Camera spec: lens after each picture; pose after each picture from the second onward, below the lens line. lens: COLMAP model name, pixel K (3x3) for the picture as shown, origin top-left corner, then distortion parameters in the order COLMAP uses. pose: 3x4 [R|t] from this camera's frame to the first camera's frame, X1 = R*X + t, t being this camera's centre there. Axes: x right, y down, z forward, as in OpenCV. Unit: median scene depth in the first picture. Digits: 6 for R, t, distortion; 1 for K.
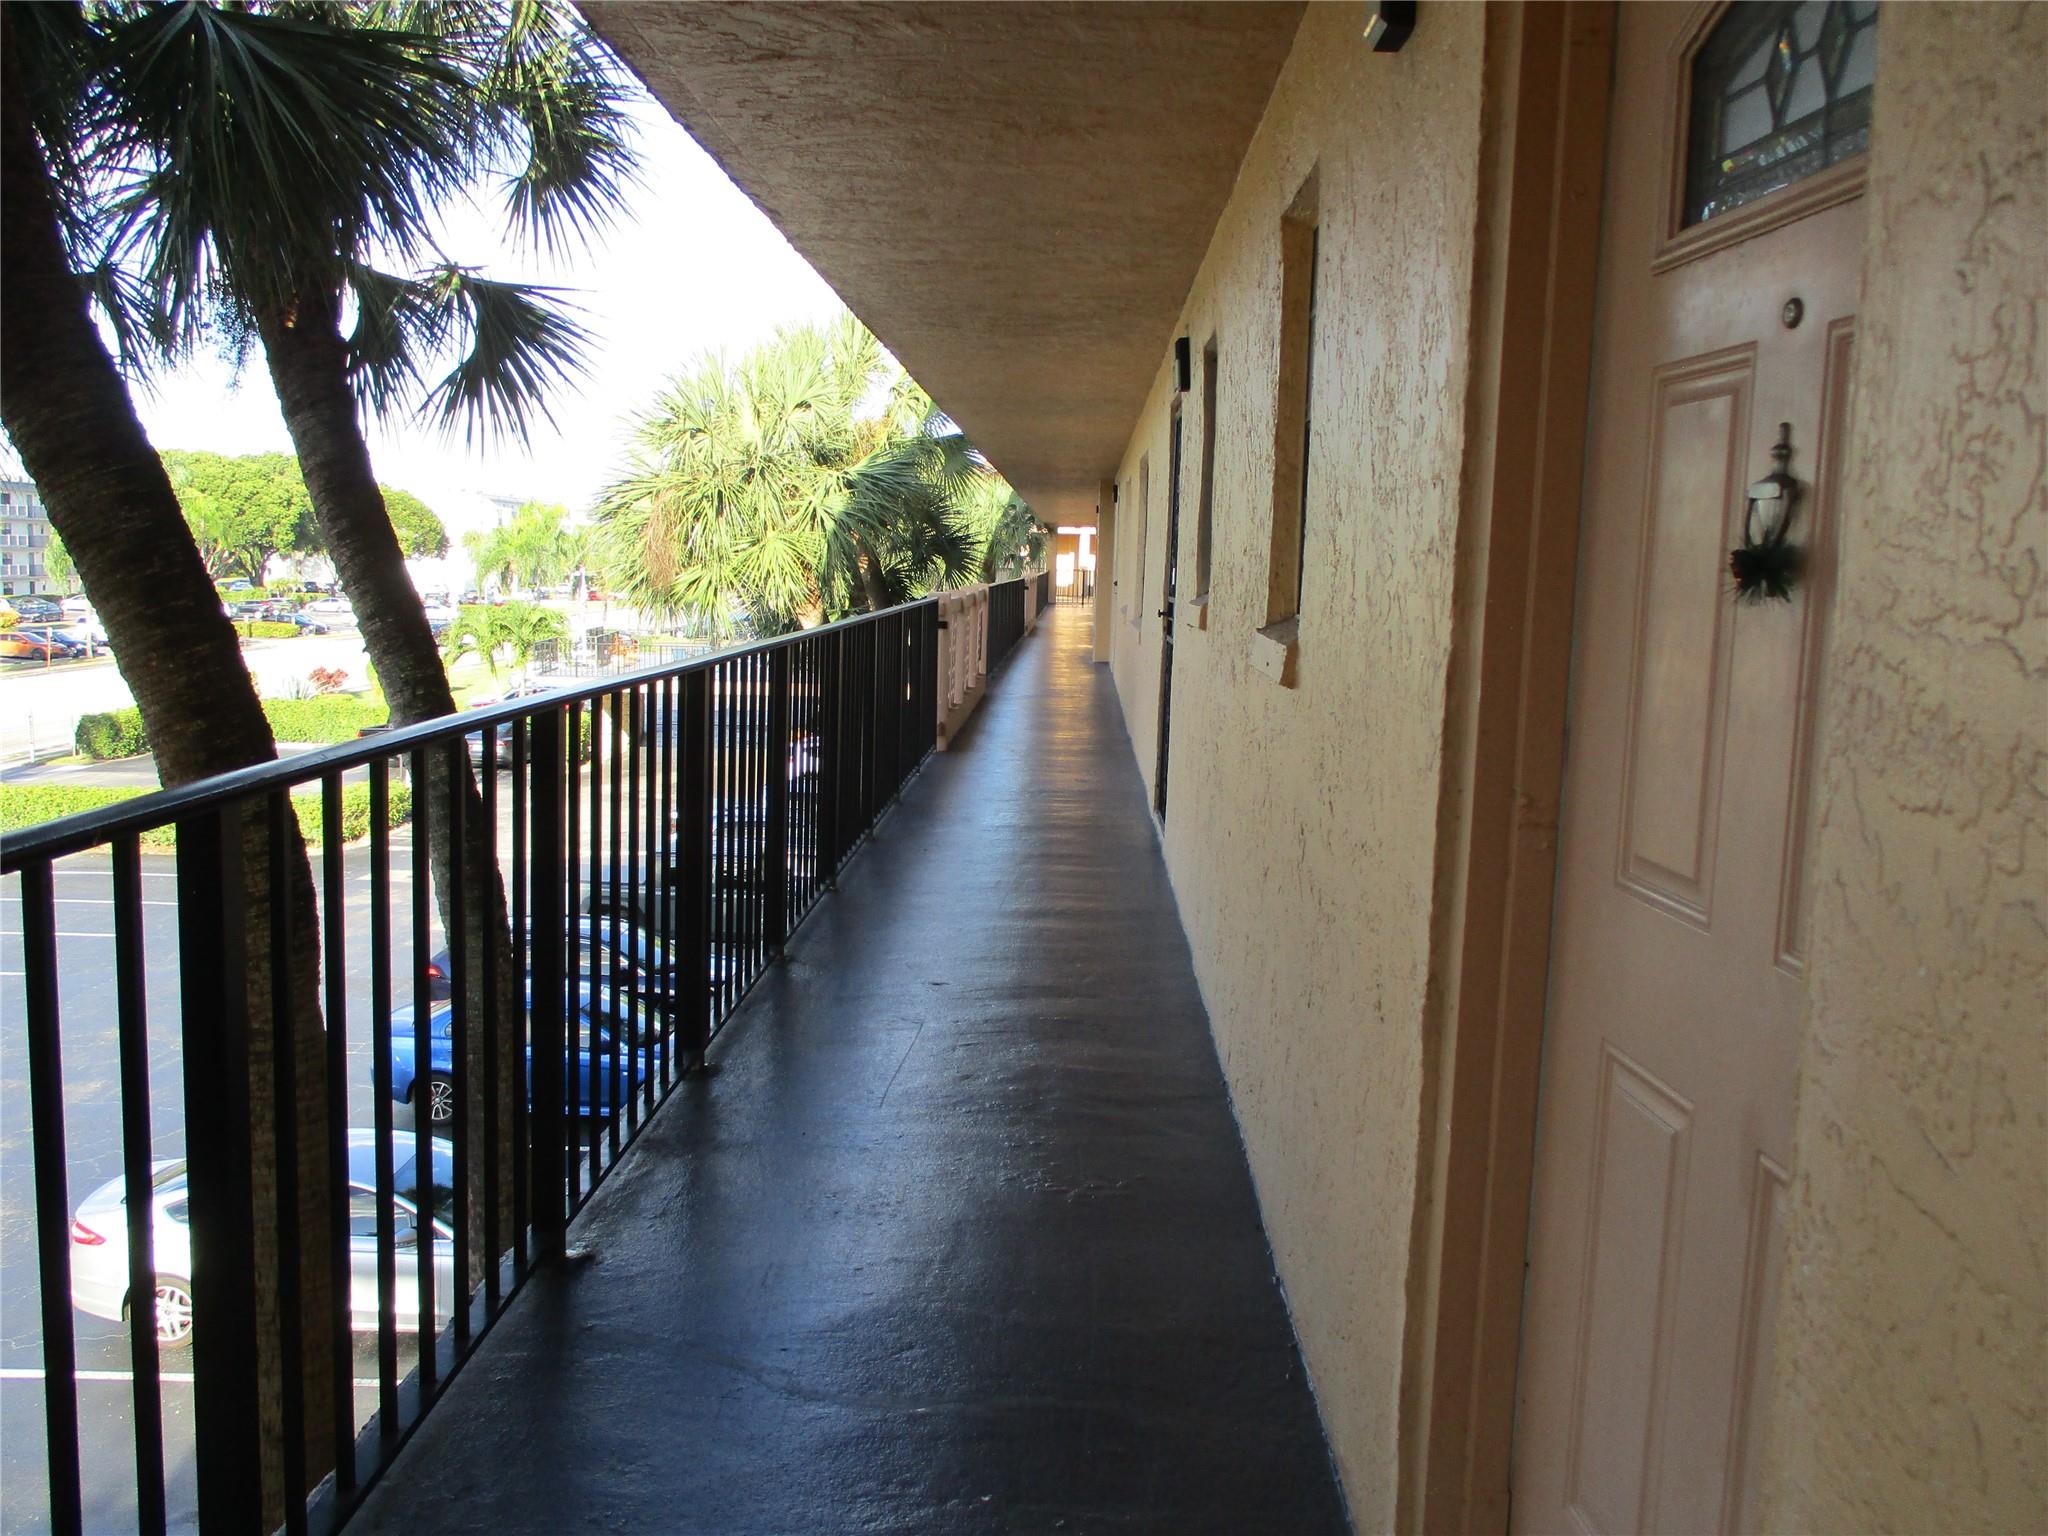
lens RADIAL K [[1685.1, 0, 1043.3], [0, 1685.1, 755.9], [0, 0, 1]] dist [-0.031023, 0.016664]
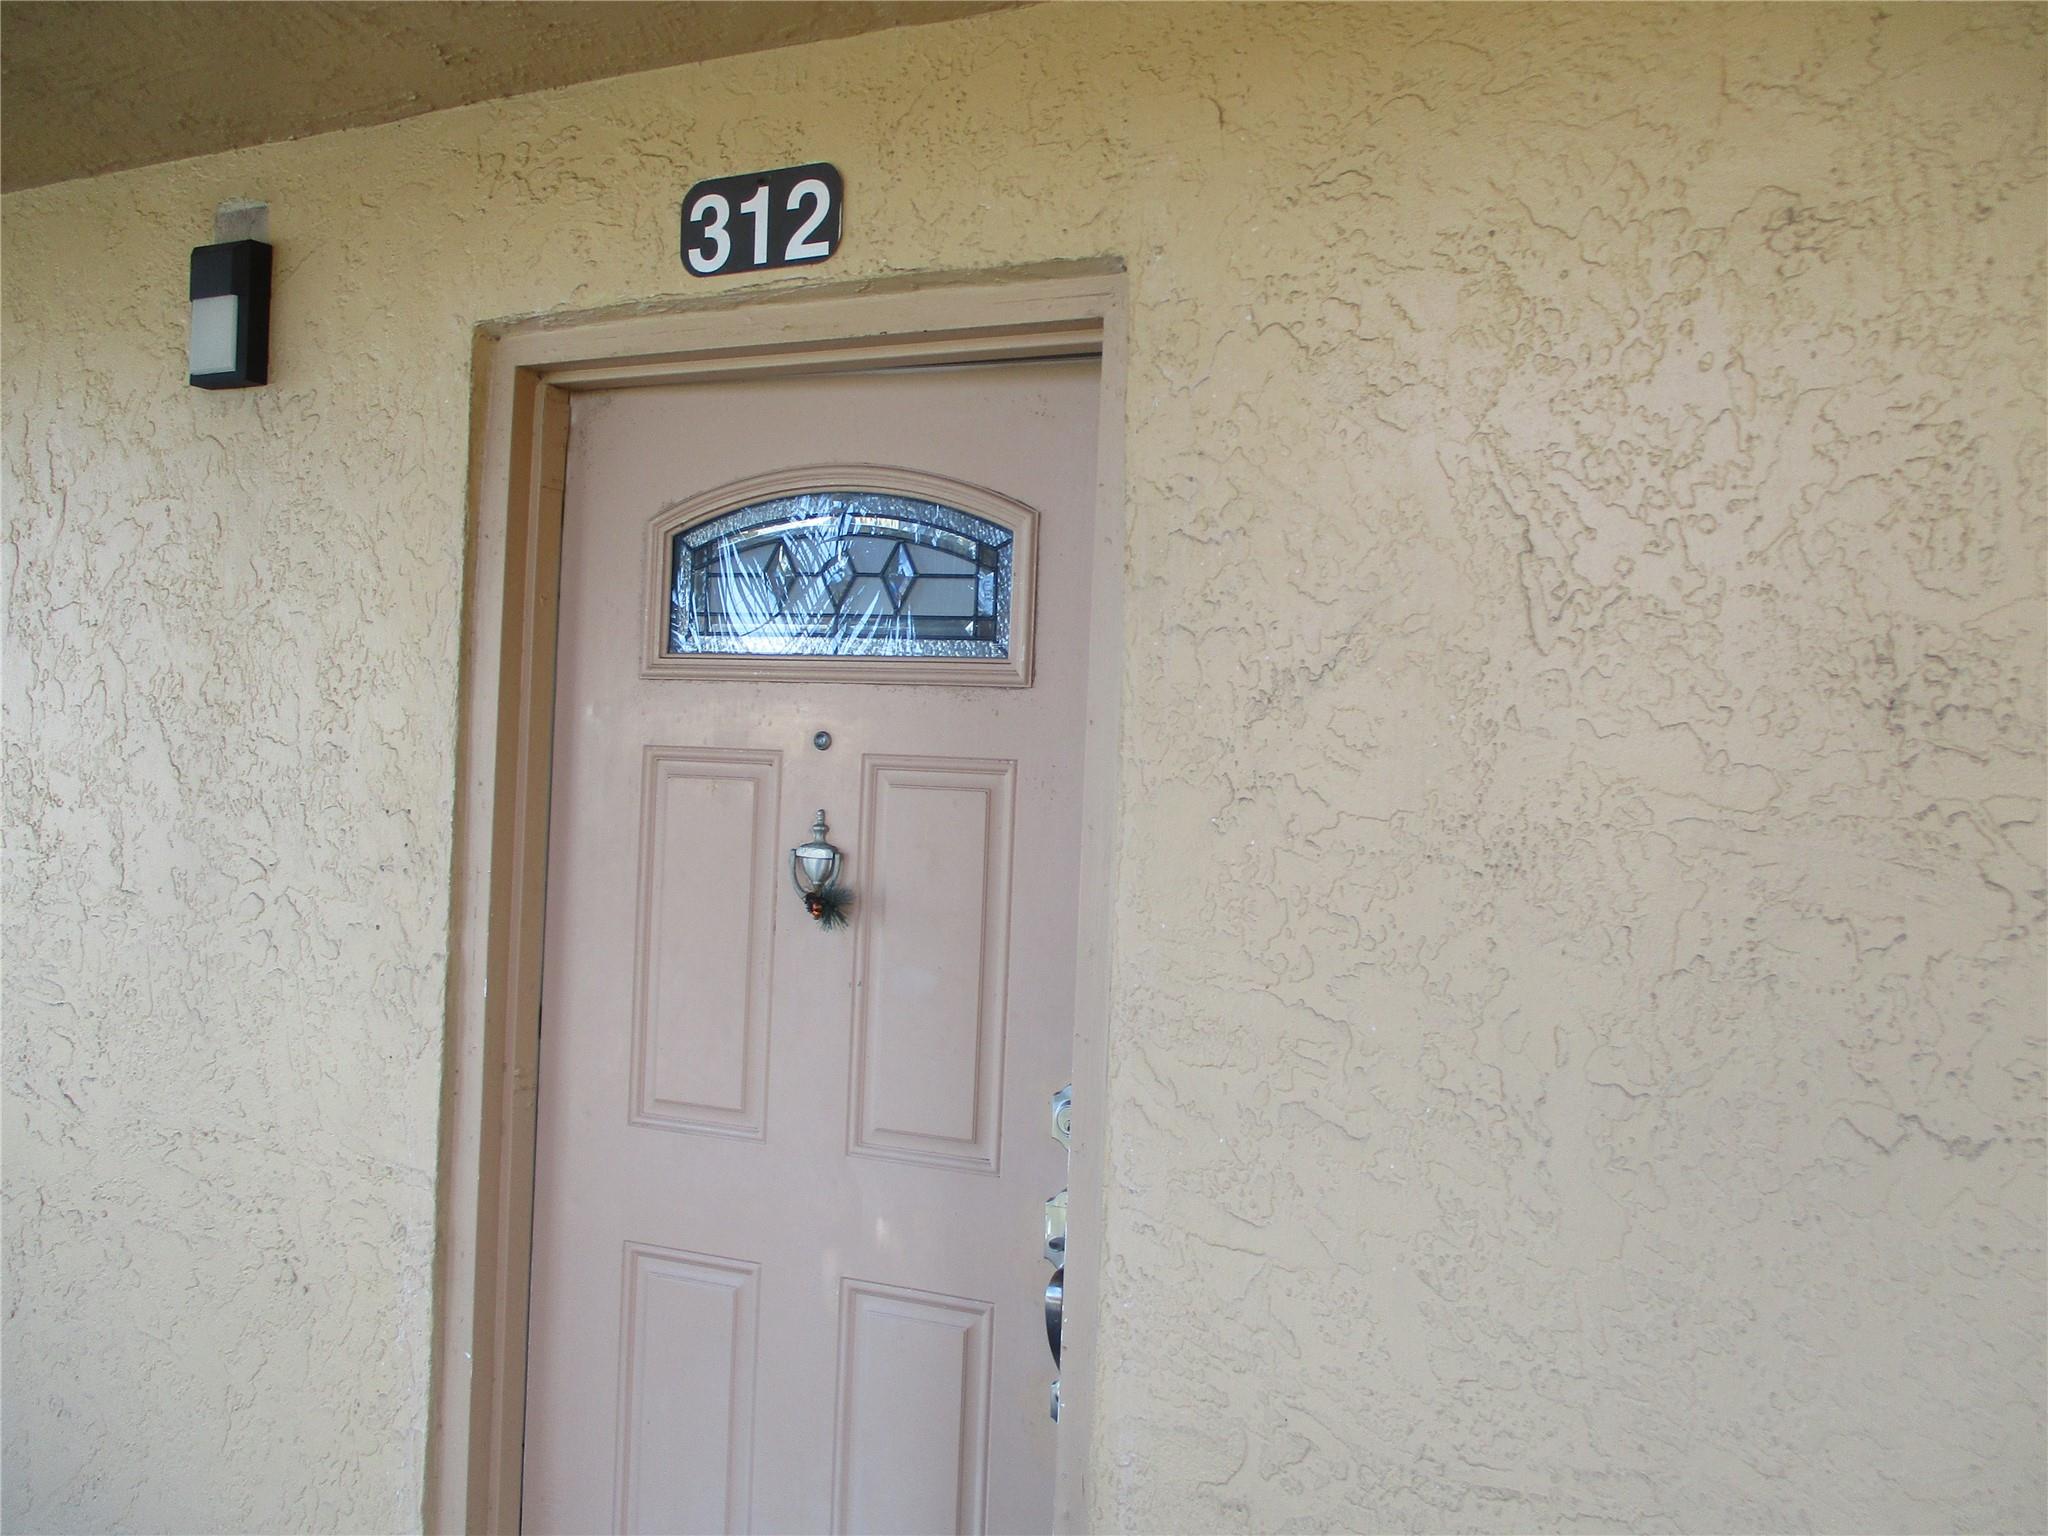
lens RADIAL K [[1685.1, 0, 1027.4], [0, 1685.1, 779.5], [0, 0, 1]] dist [-0.031023, 0.016664]
pose [[0.427411, -0.038123, 0.903253, -0.862834], [0.087371, 0.996176, 0.000702, -0.202801], [-0.899826, 0.078618, 0.429107, 0.141454]]
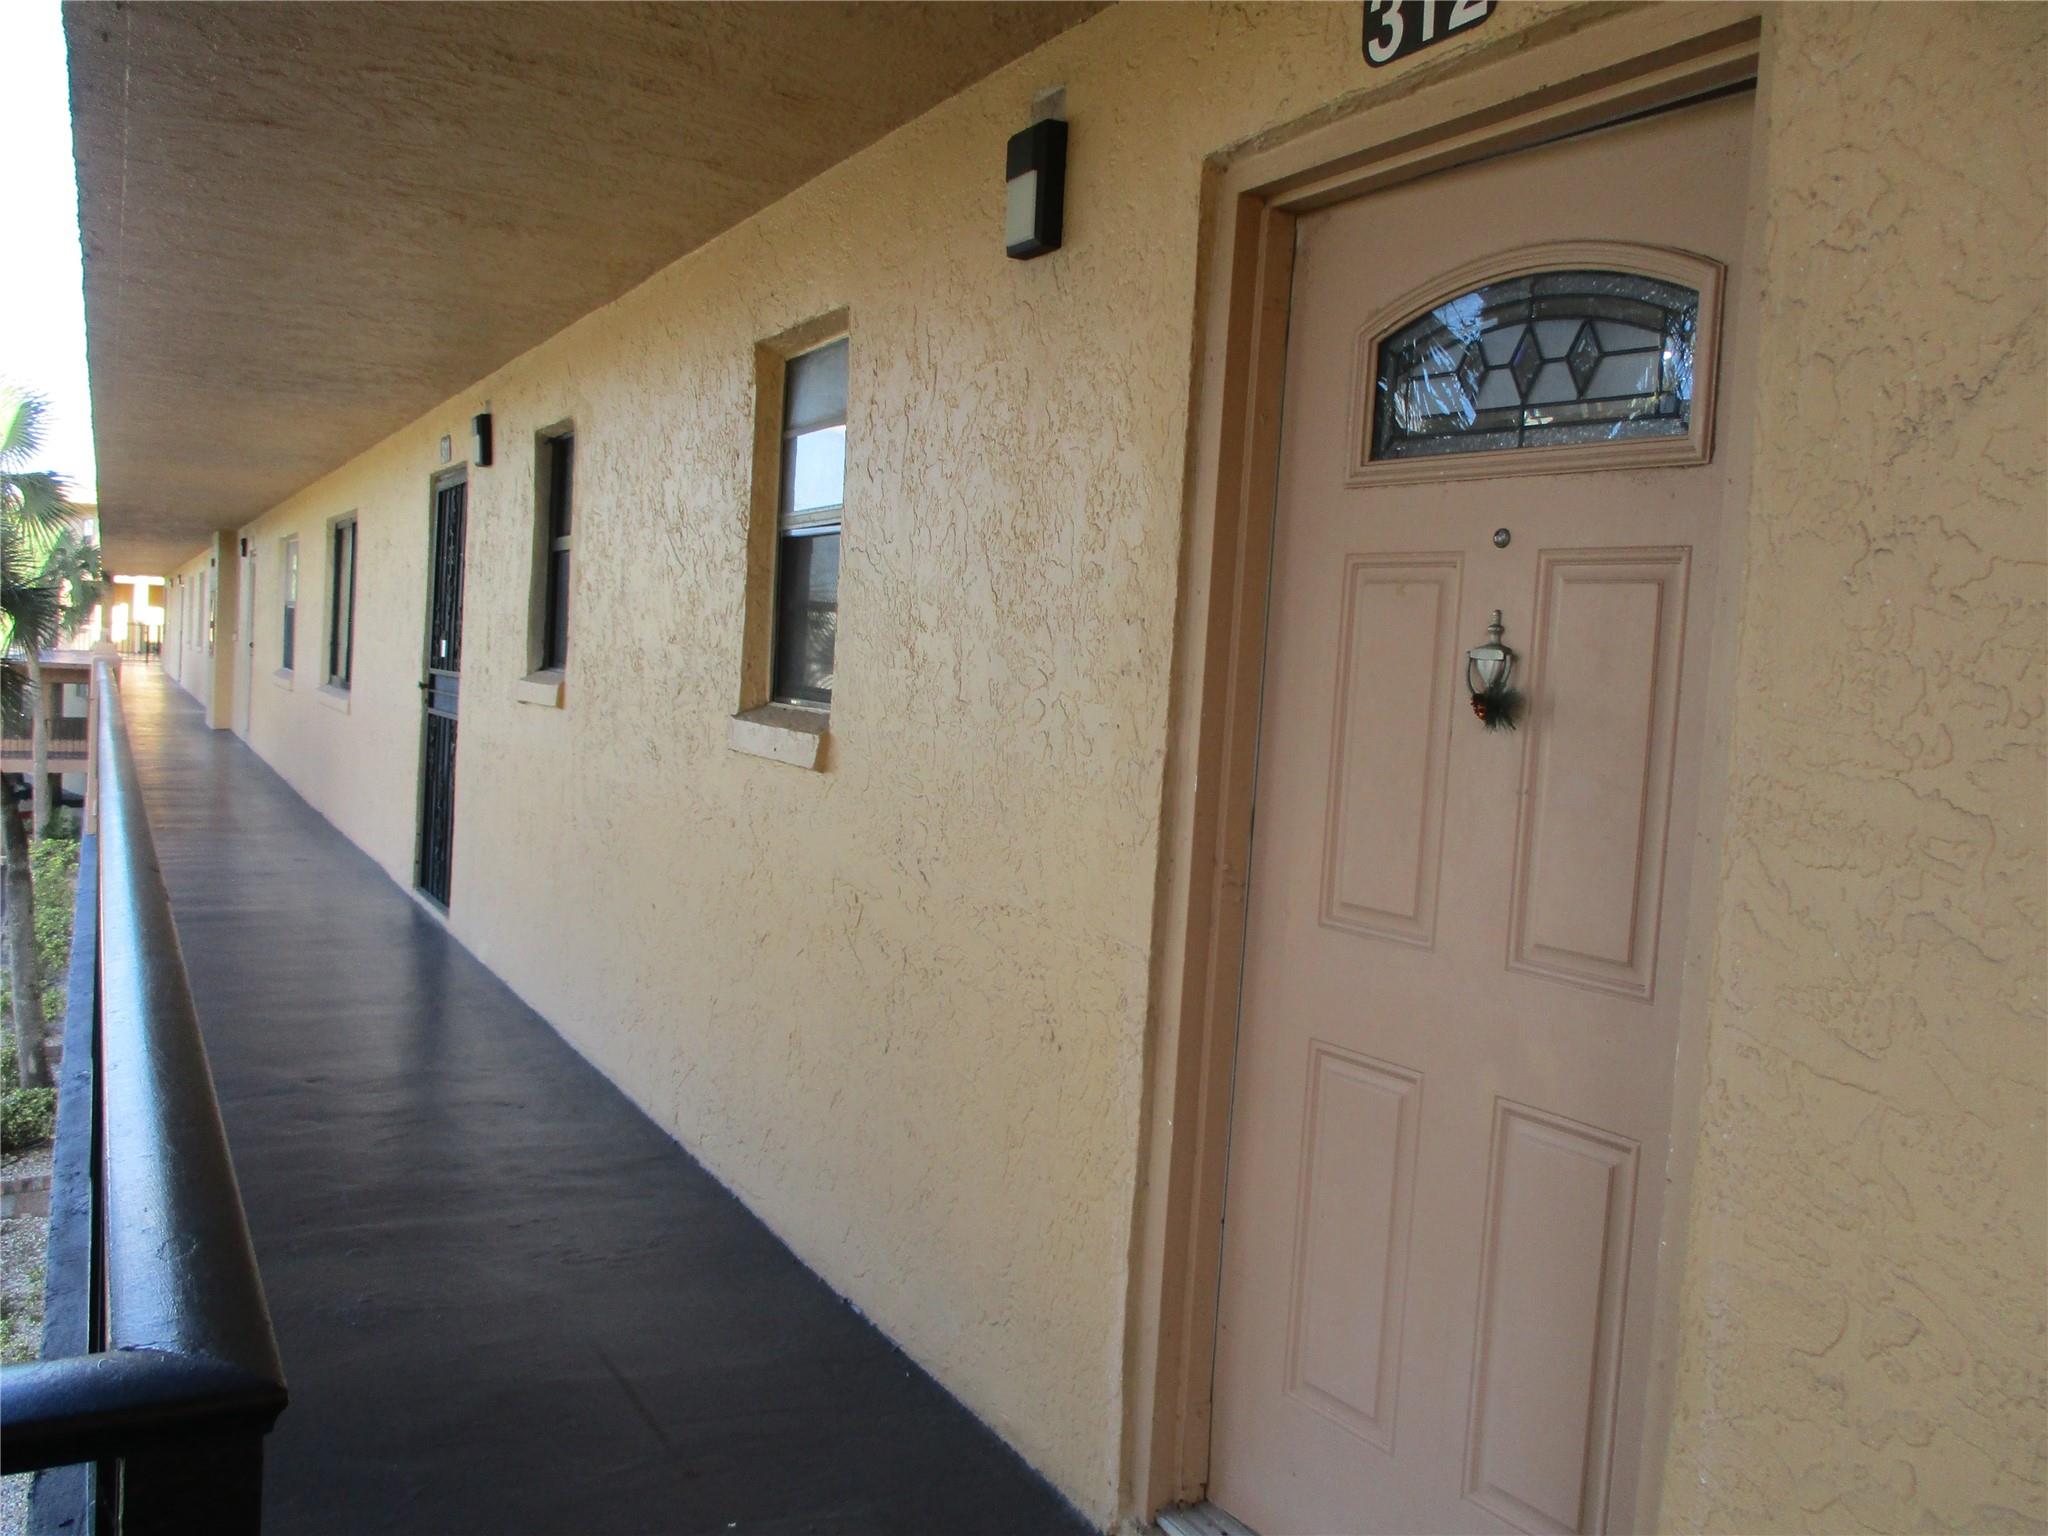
lens RADIAL K [[1685.1, 0, 1027.4], [0, 1685.1, 773.0], [0, 0, 1]] dist [-0.031023, 0.016664]
pose [[0.866606, -0.024523, 0.498391, -0.656805], [0.036455, 0.999234, -0.014220, -0.044016], [-0.497660, 0.030492, 0.866836, -0.094507]]
